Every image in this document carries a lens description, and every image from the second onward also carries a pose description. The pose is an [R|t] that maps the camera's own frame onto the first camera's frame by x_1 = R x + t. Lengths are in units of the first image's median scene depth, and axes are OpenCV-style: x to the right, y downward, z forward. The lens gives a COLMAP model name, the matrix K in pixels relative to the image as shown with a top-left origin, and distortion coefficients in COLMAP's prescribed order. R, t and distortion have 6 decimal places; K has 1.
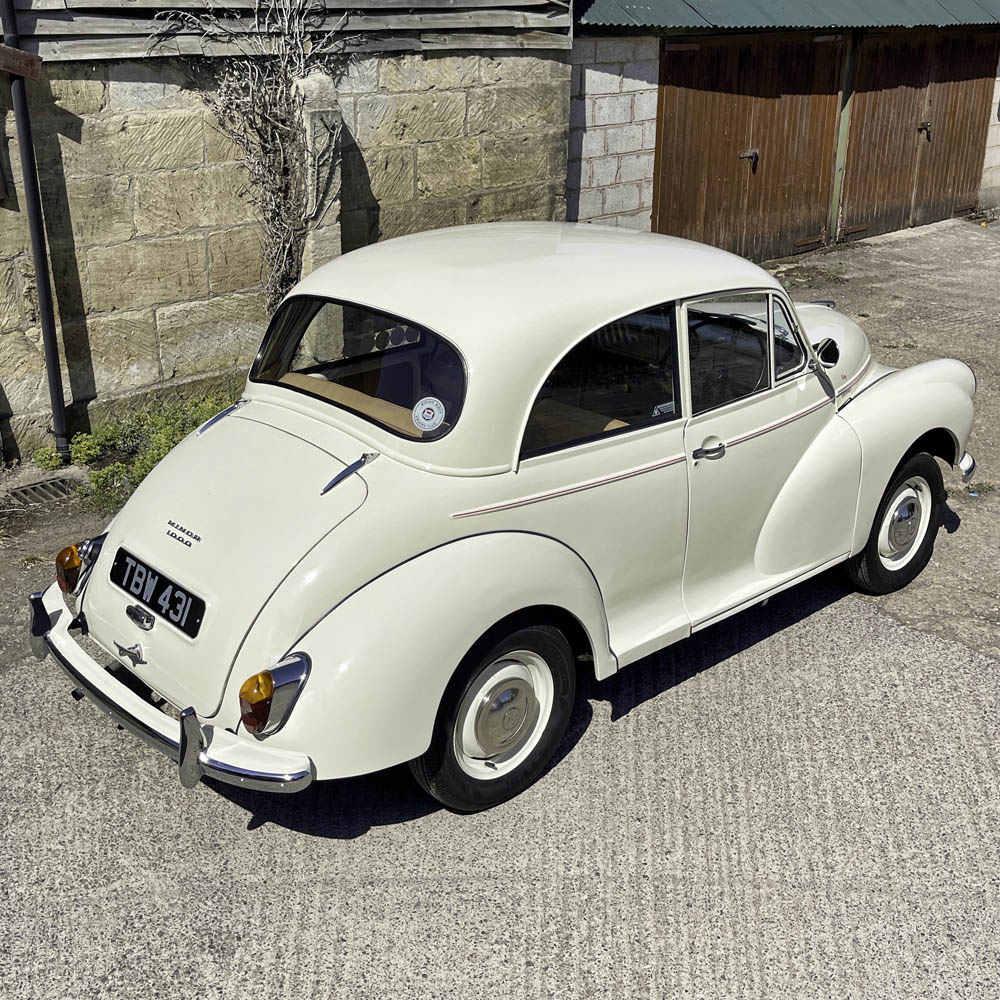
lens RADIAL K [[1199.8, 0, 496.6], [0, 1199.8, 452.4], [0, 0, 1]] dist [0.107135, -0.238706]
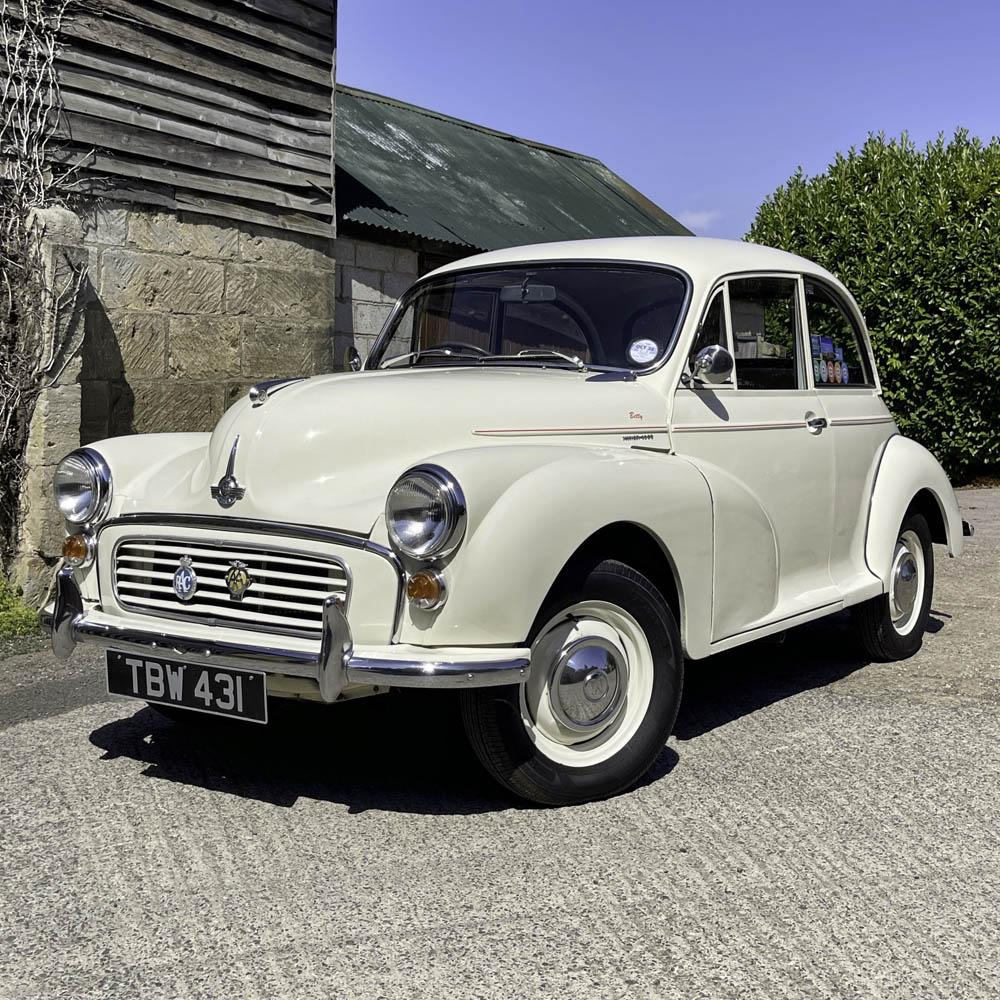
lens RADIAL K [[1338.7, 0, 537.7], [0, 1338.7, 452.4], [0, 0, 1]] dist [0.087247, -0.113925]
pose [[0.957893, -0.006926, 0.287042, -0.100273], [0.094321, 0.951819, -0.291796, 0.154110], [-0.271191, 0.306583, 0.912394, 0.104064]]
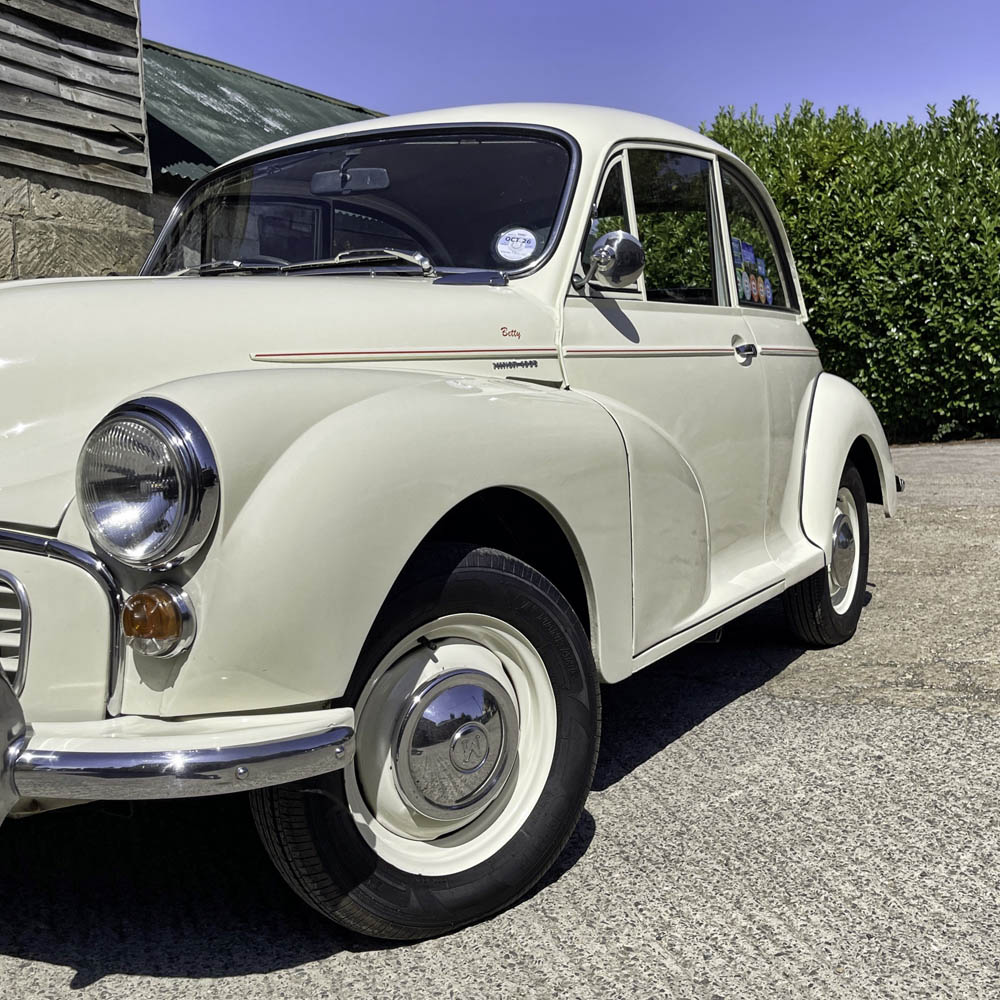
lens RADIAL K [[1228.9, 0, 542.7], [0, 1228.9, 502.1], [0, 0, 1]] dist [0.083673, -0.120629]
pose [[0.921338, -0.070410, 0.382334, -0.033397], [0.169168, 0.958082, -0.231218, 0.111372], [-0.350027, 0.277708, 0.894628, 0.283651]]
